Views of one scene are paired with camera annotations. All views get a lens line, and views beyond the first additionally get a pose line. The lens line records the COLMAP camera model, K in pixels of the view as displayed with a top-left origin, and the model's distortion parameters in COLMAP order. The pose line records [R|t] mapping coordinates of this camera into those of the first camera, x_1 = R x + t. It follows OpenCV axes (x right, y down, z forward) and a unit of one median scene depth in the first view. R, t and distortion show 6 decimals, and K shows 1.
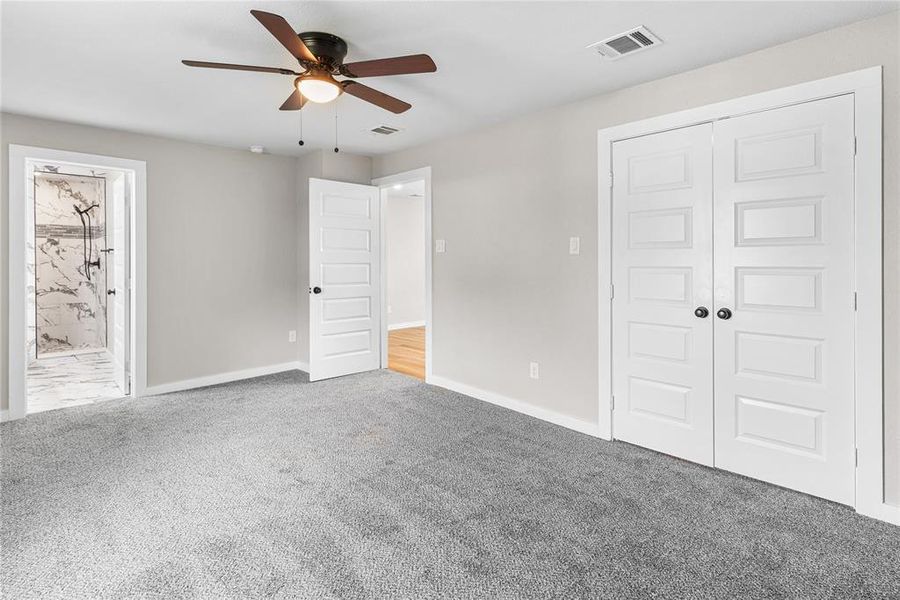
lens RADIAL K [[465.0, 0, 449.1], [0, 465.0, 263.9], [0, 0, 1]] dist [0.001052, 0.000250]
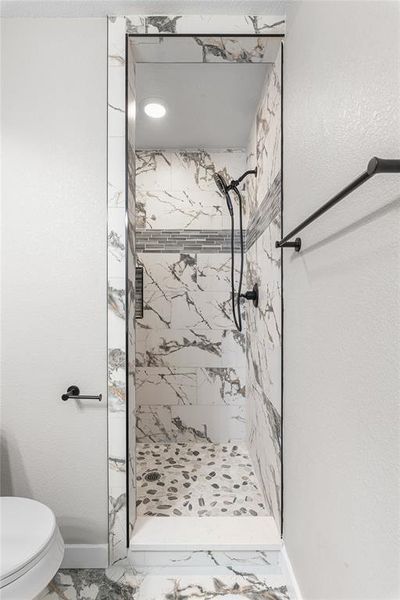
lens RADIAL K [[294.3, 0, 199.7], [0, 294.3, 306.8], [0, 0, 1]] dist [0.001808, 0.000275]
pose [[0.722454, 0.004959, -0.691401, -0.583481], [-0.007590, 0.999971, -0.000760, 0.011270], [0.691377, 0.005797, 0.722471, 0.740660]]
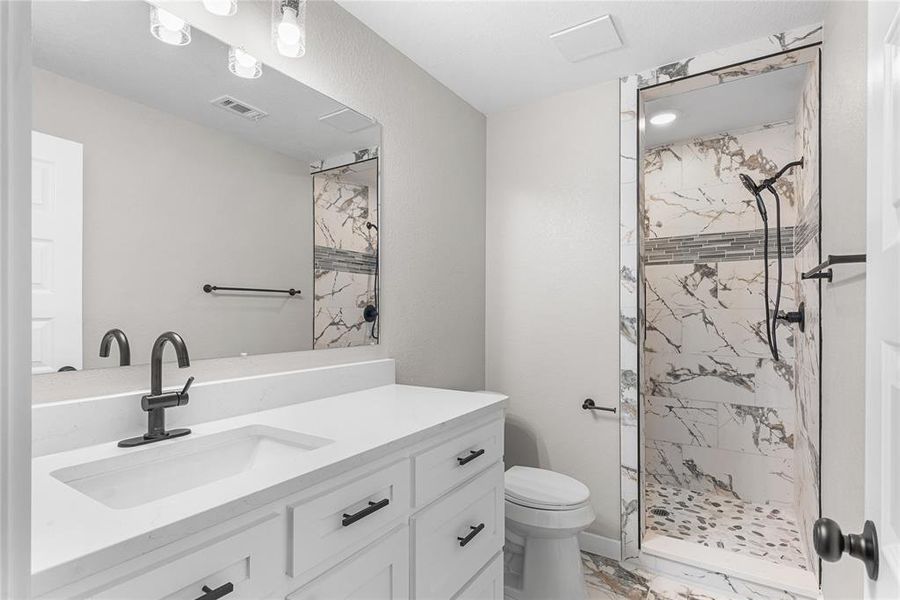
lens RADIAL K [[447.1, 0, 442.5], [0, 447.1, 314.5], [0, 0, 1]] dist [0.001067, 0.000178]
pose [[0.221280, 0.006408, -0.975189, -0.461542], [-0.004685, 0.999974, 0.005508, -0.003471], [0.975199, 0.003350, 0.221304, 0.632757]]
